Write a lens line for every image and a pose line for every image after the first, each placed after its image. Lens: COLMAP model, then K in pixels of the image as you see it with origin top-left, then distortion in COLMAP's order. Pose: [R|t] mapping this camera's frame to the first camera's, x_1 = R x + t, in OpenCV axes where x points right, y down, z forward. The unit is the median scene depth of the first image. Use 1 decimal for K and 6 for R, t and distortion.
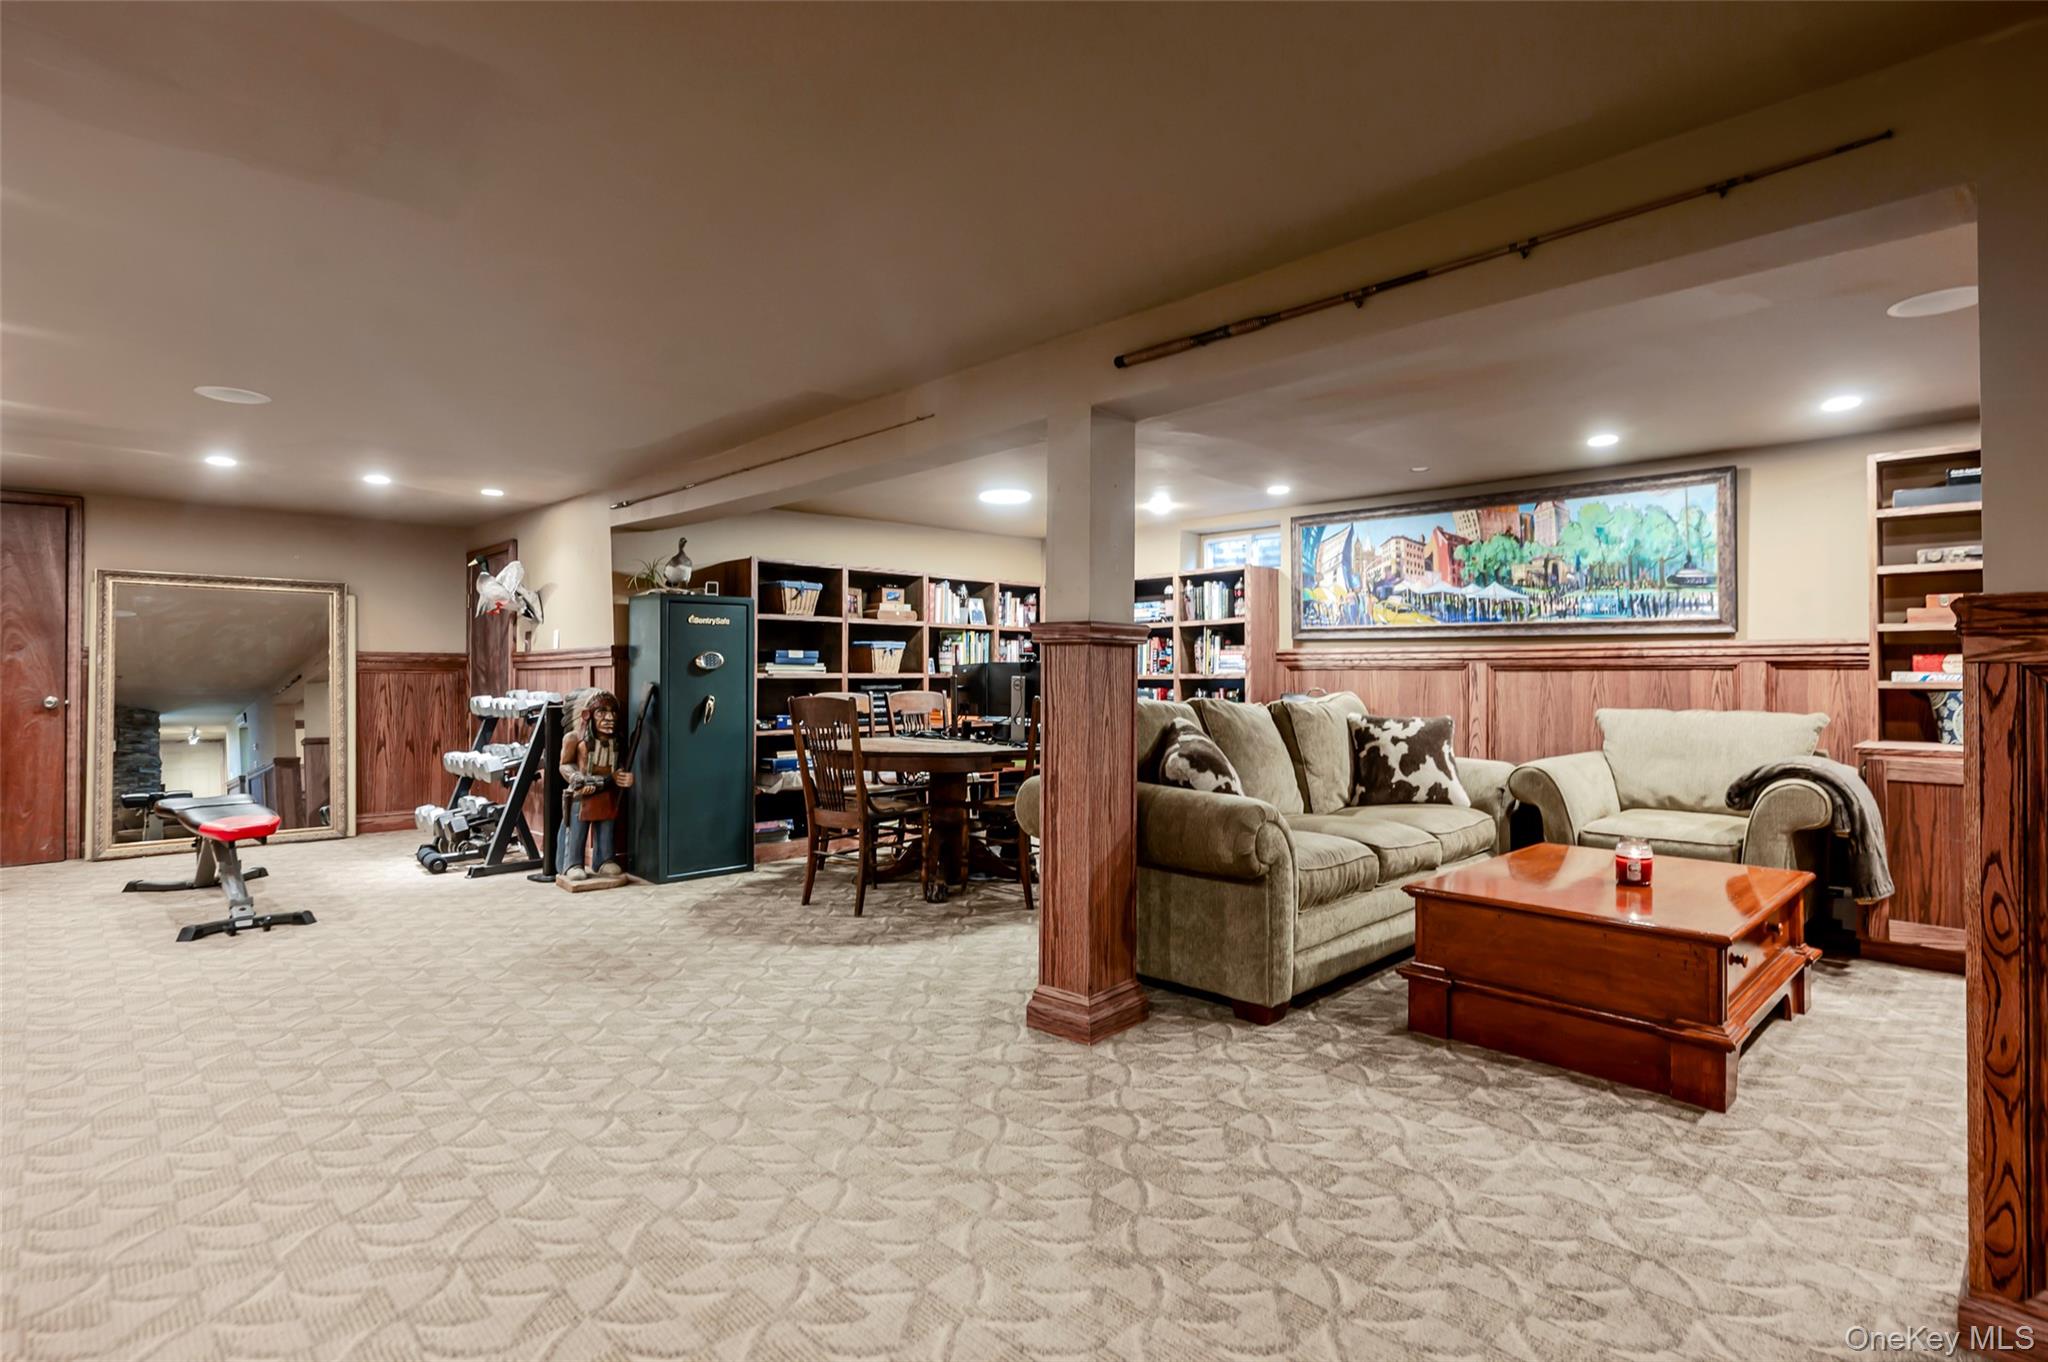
lens RADIAL K [[1048.9, 0, 1024.0], [0, 1048.9, 681.0], [0, 0, 1]] dist [-0.000886, 0.000055]
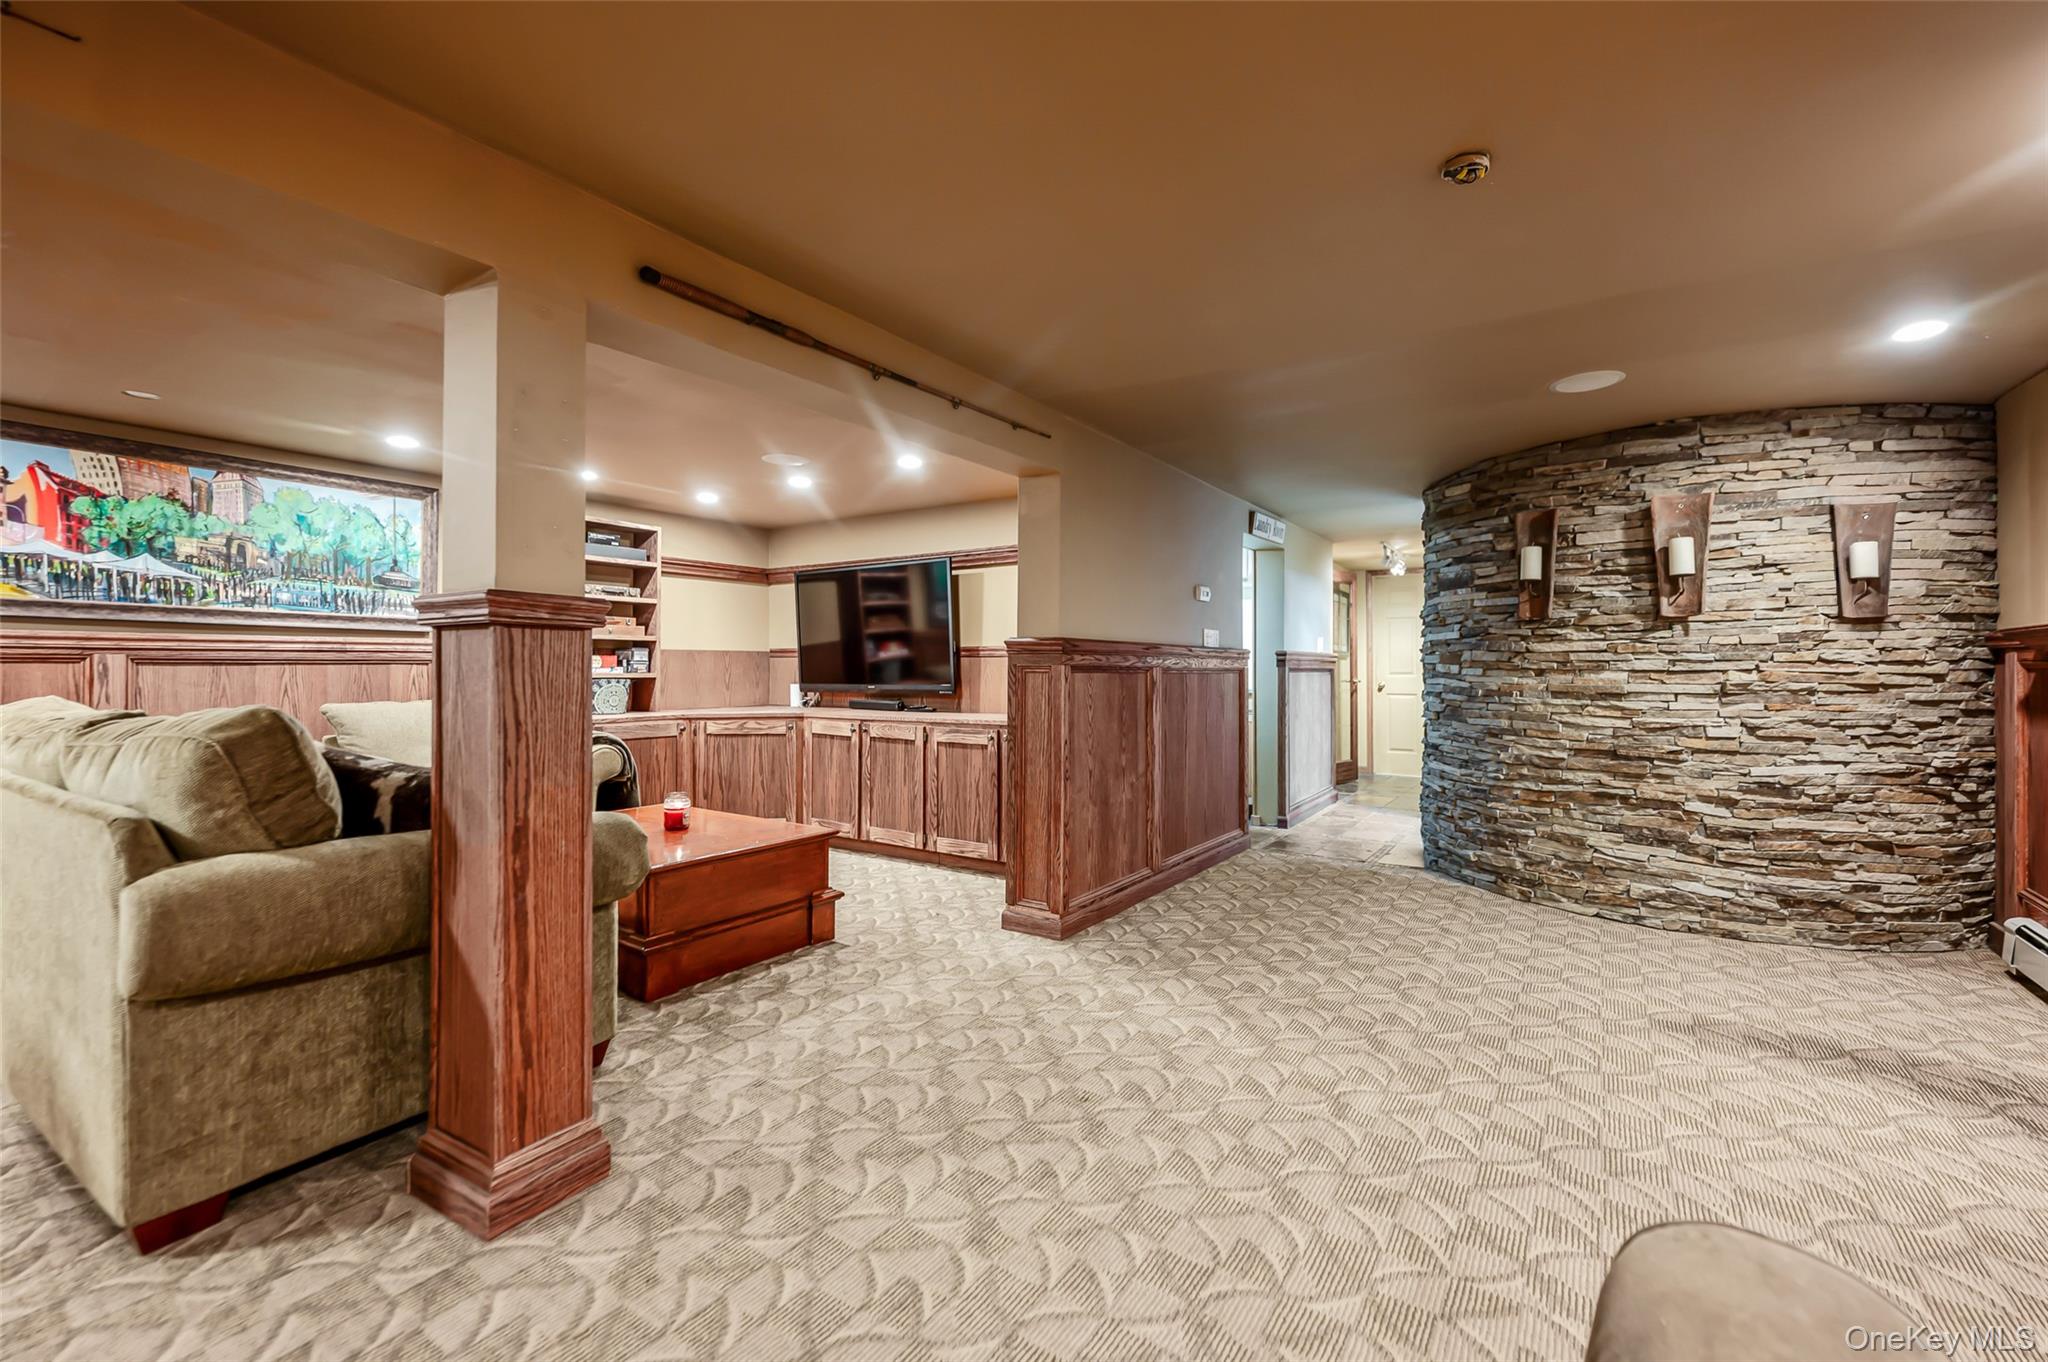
lens RADIAL K [[862.7, 0, 1024.0], [0, 862.7, 681.0], [0, 0, 1]] dist [0.001118, 0.000027]
pose [[-0.222873, -0.016961, 0.974700, -0.398423], [0.005296, 0.999813, 0.018609, -0.006685], [-0.974833, 0.009310, -0.222742, 0.572659]]
